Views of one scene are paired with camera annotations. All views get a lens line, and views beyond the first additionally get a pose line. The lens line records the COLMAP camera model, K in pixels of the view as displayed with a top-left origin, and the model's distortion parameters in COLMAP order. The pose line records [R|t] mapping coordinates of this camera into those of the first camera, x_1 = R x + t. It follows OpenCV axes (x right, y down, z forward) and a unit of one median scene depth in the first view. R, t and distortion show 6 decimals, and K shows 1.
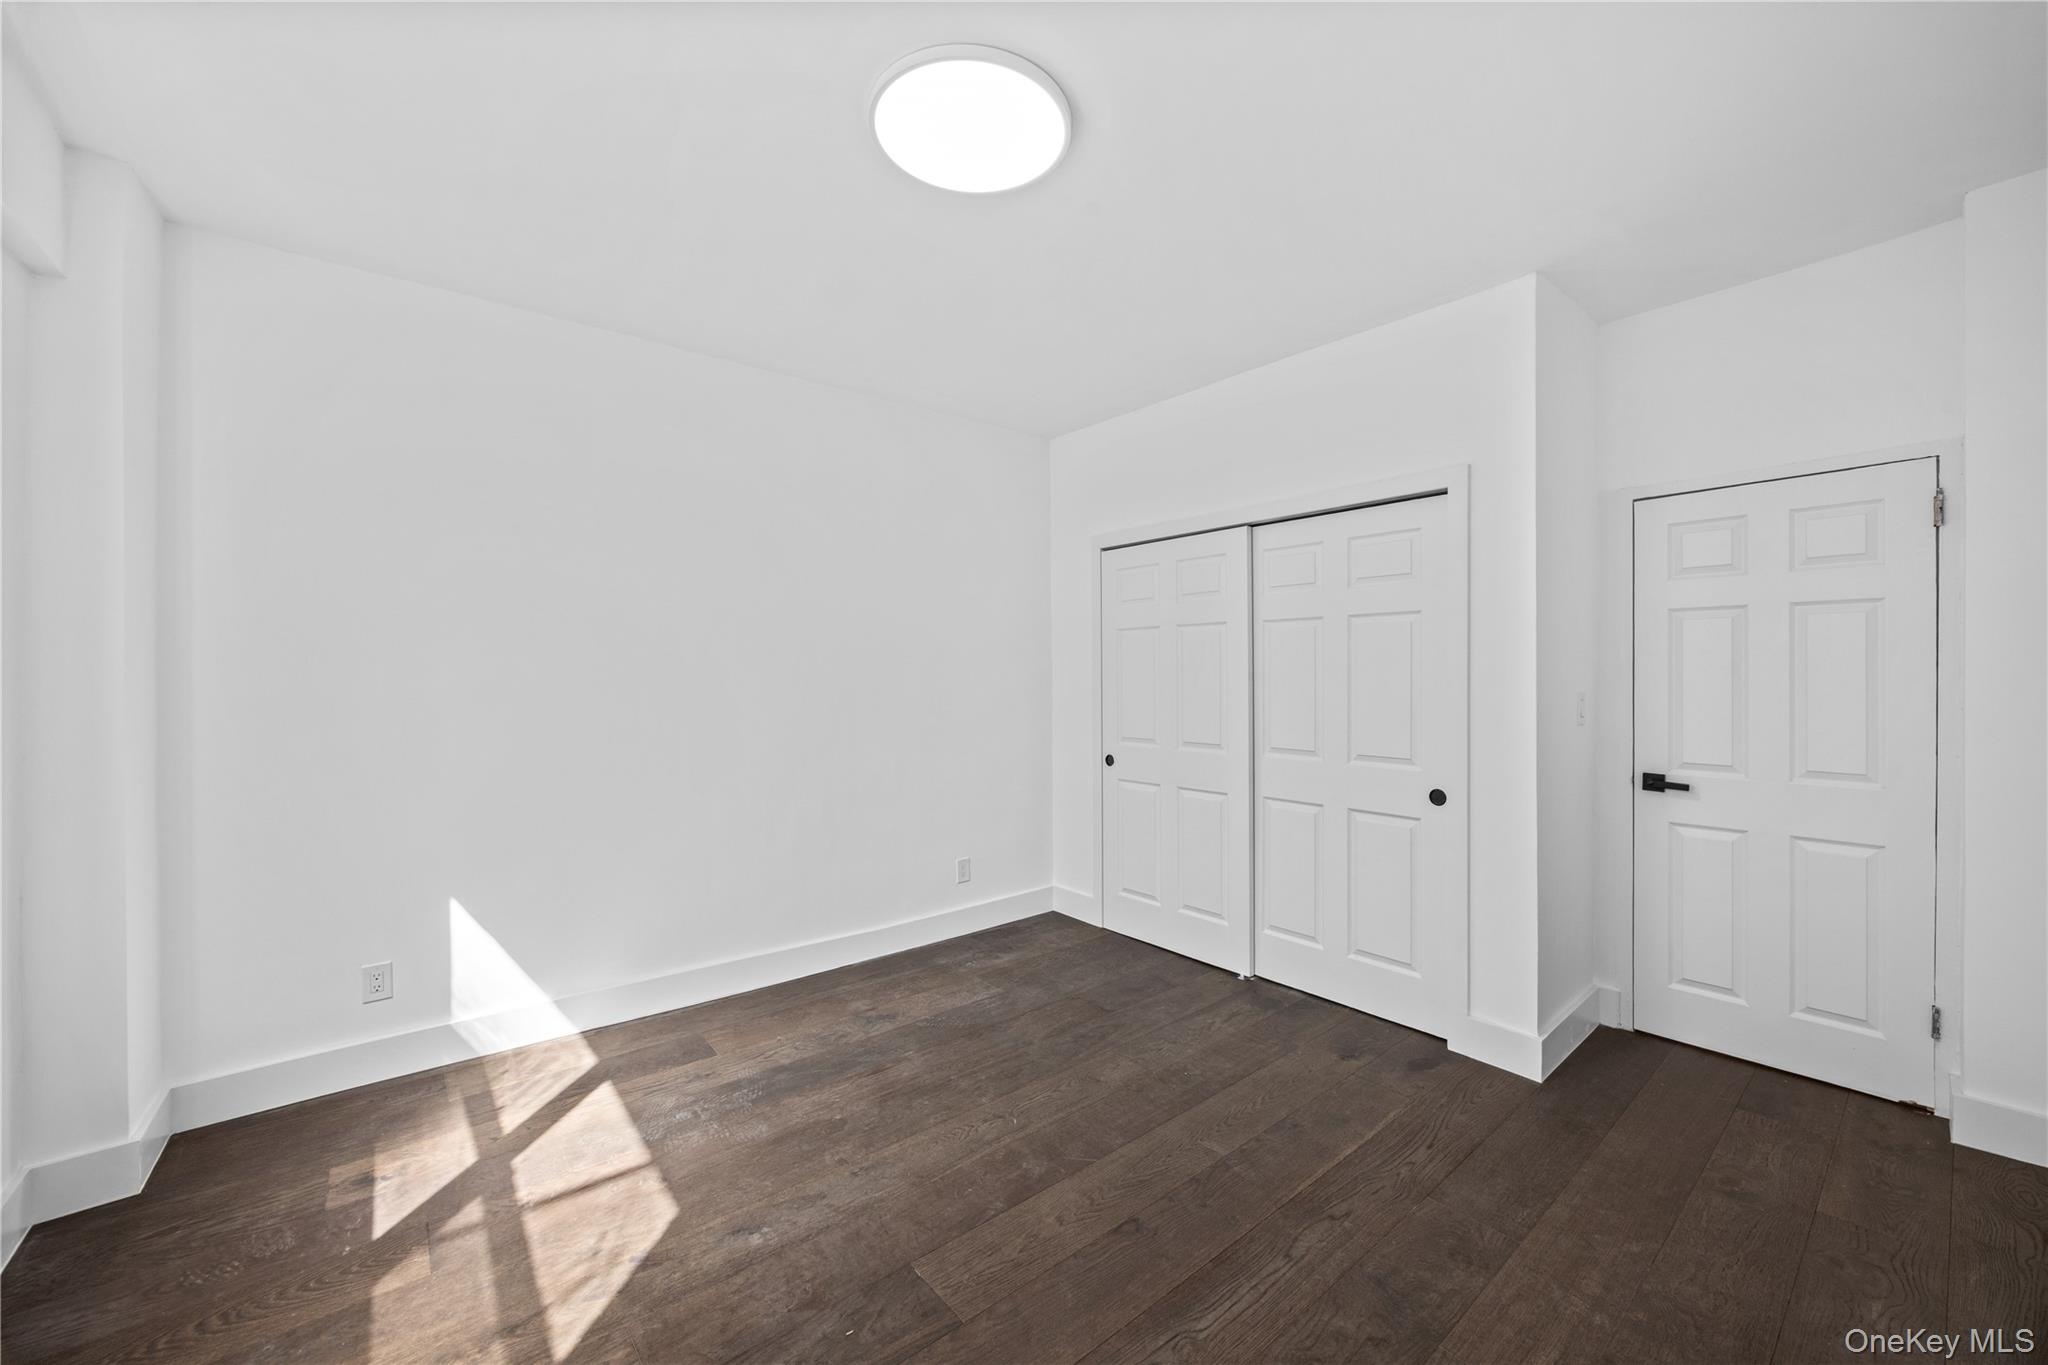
lens RADIAL K [[792.1, 0, 1037.8], [0, 792.1, 670.4], [0, 0, 1]] dist [-0.001539, 0.000409]
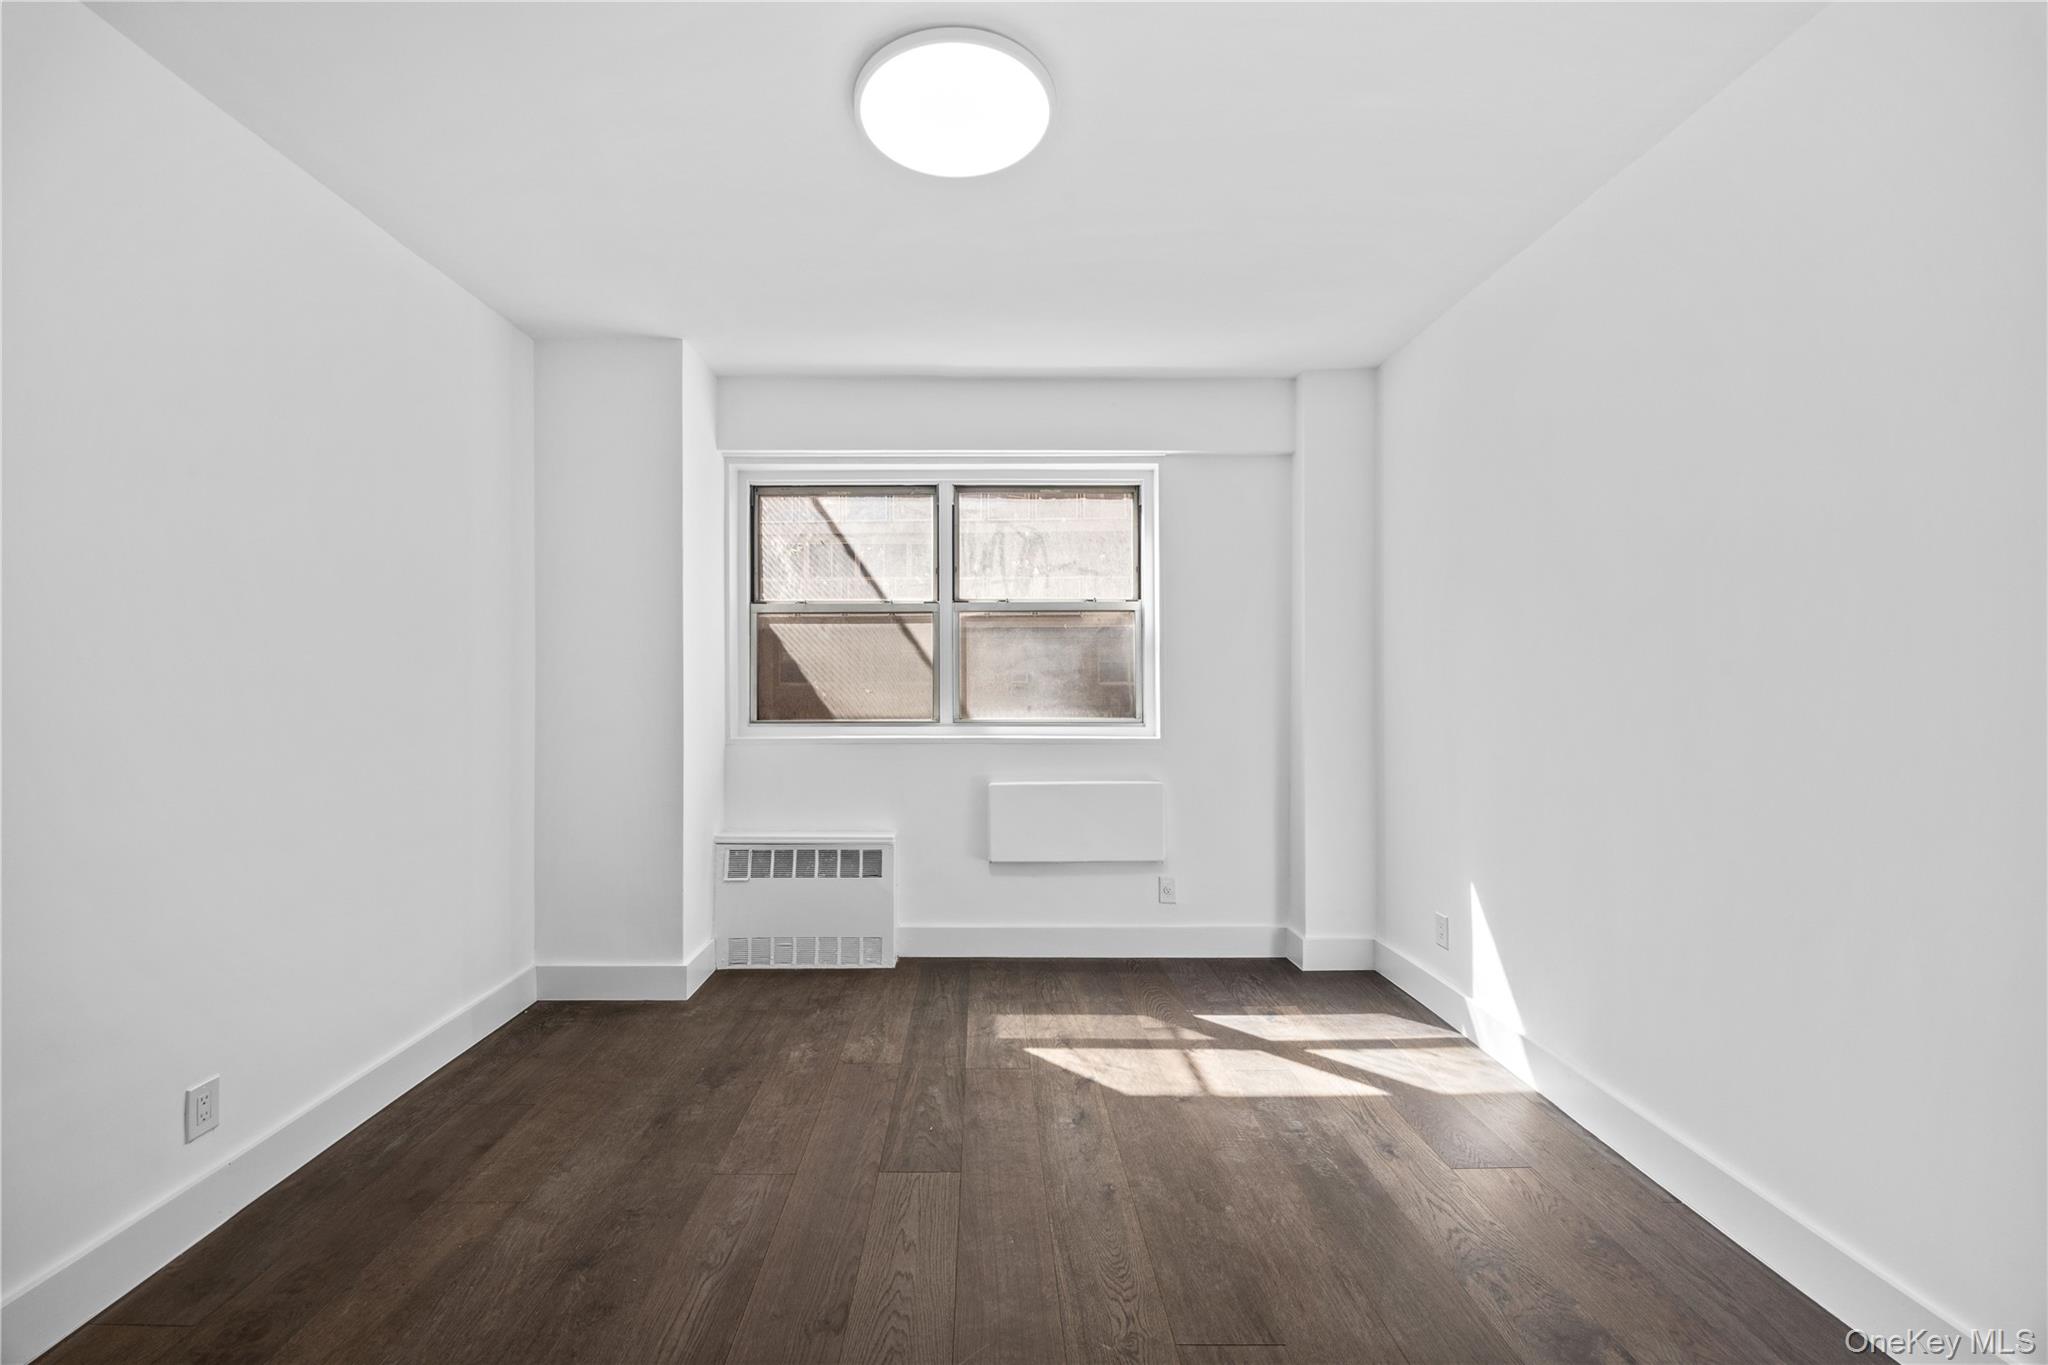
lens RADIAL K [[792.1, 0, 968.1], [0, 792.1, 688.4], [0, 0, 1]] dist [-0.001539, 0.000409]
pose [[-0.658055, 0.011805, -0.752878, 0.457041], [0.009465, 0.999928, 0.007406, 0.026237], [0.752911, -0.002252, -0.658119, 1.174264]]
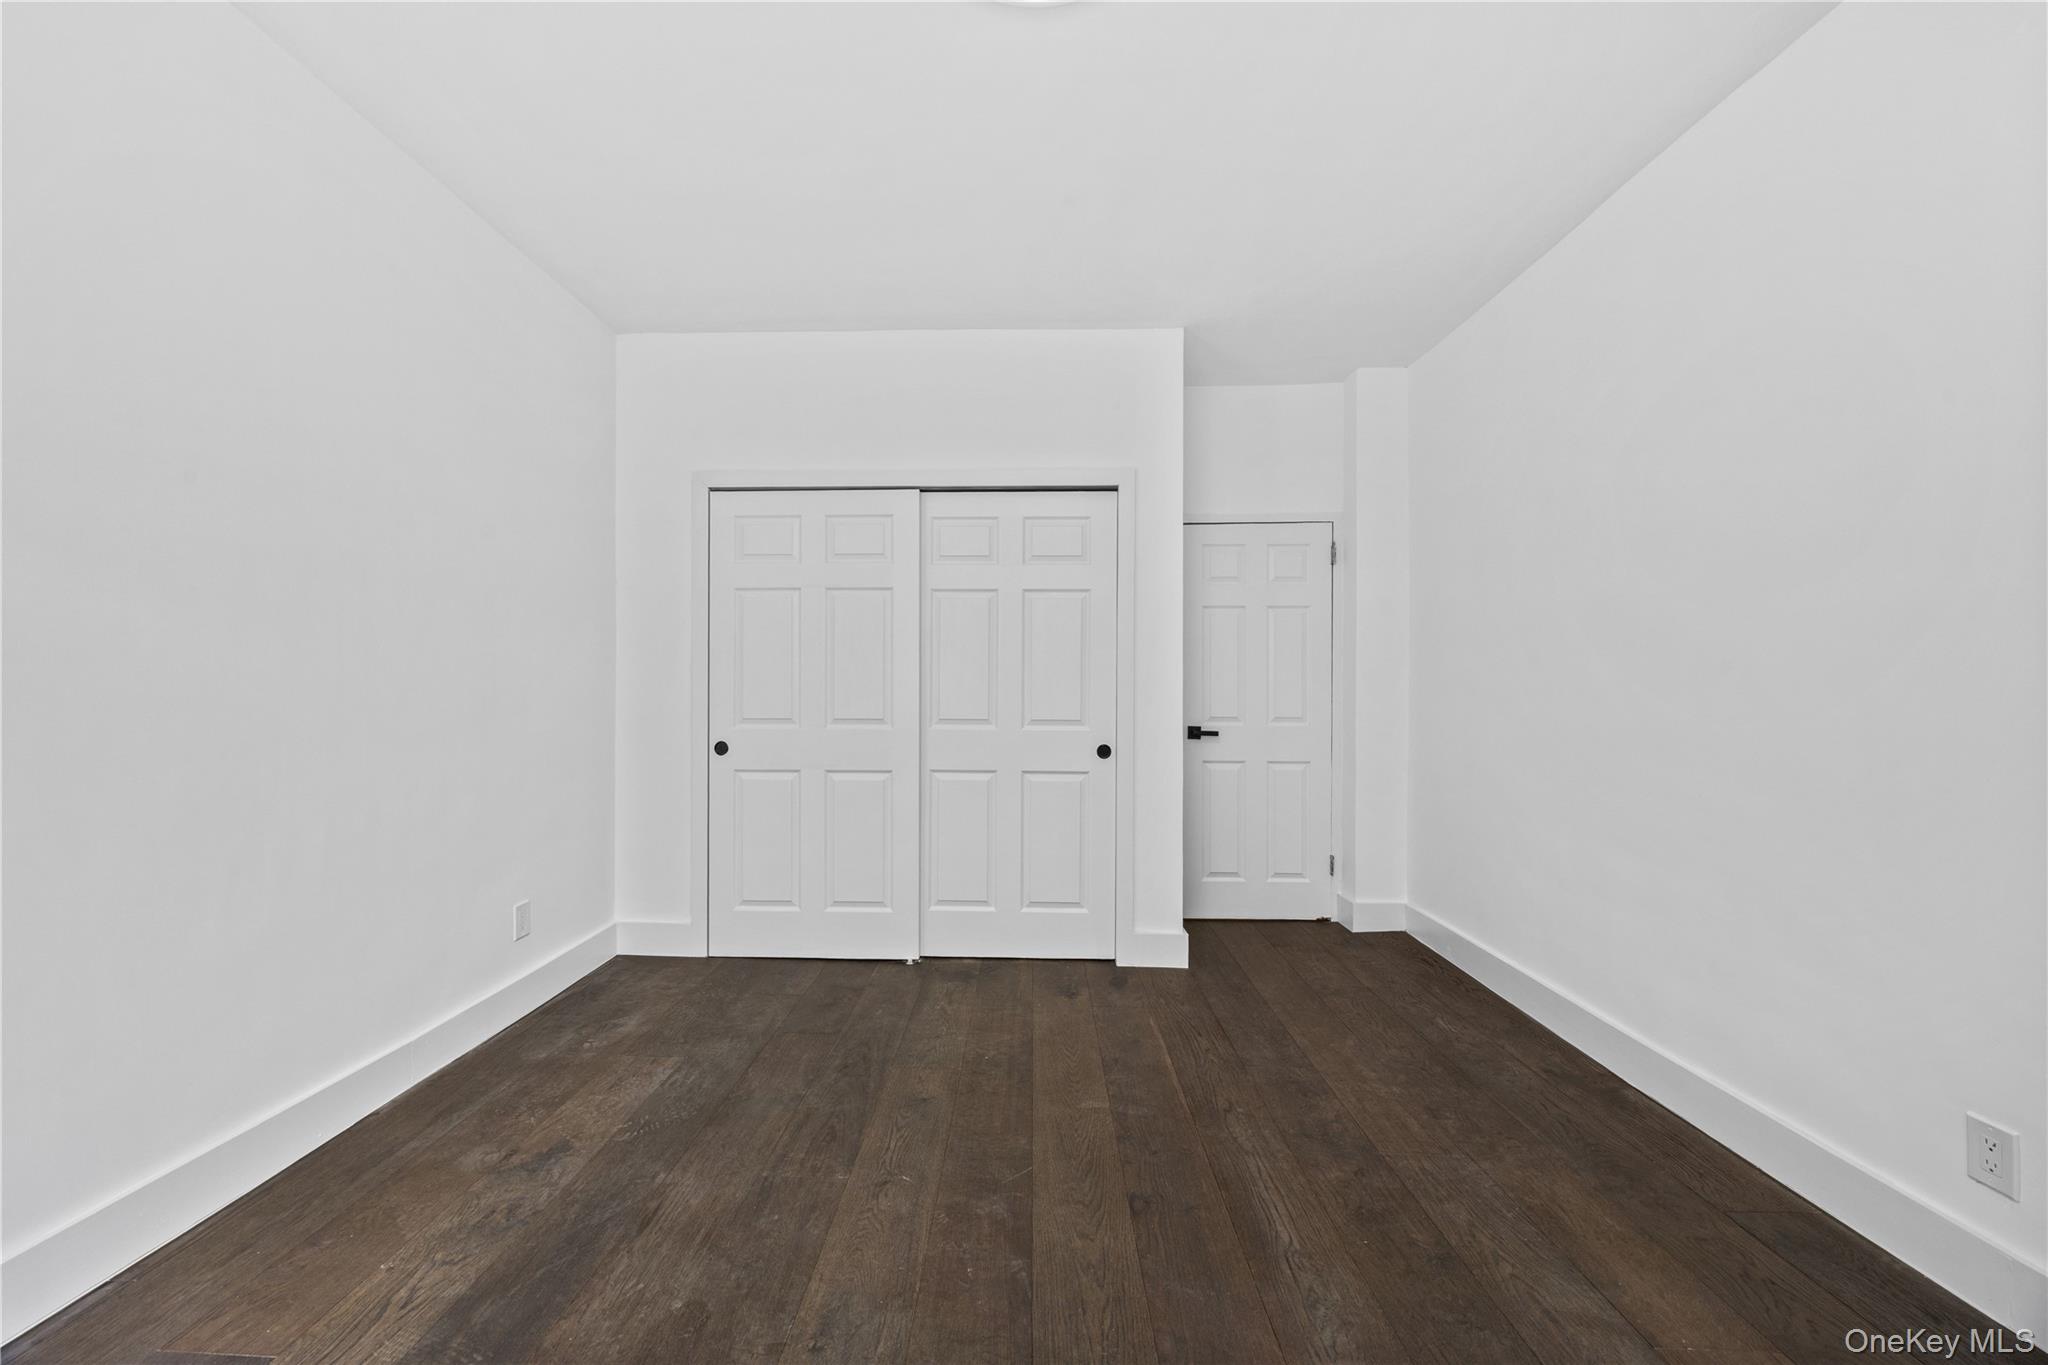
lens RADIAL K [[792.1, 0, 1008.0], [0, 792.1, 683.3], [0, 0, 1]] dist [-0.001539, 0.000409]
pose [[0.666103, 0.013661, 0.745735, -0.481373], [-0.009272, 0.999907, -0.010035, 0.078639], [-0.745802, -0.000230, 0.666167, 0.356722]]
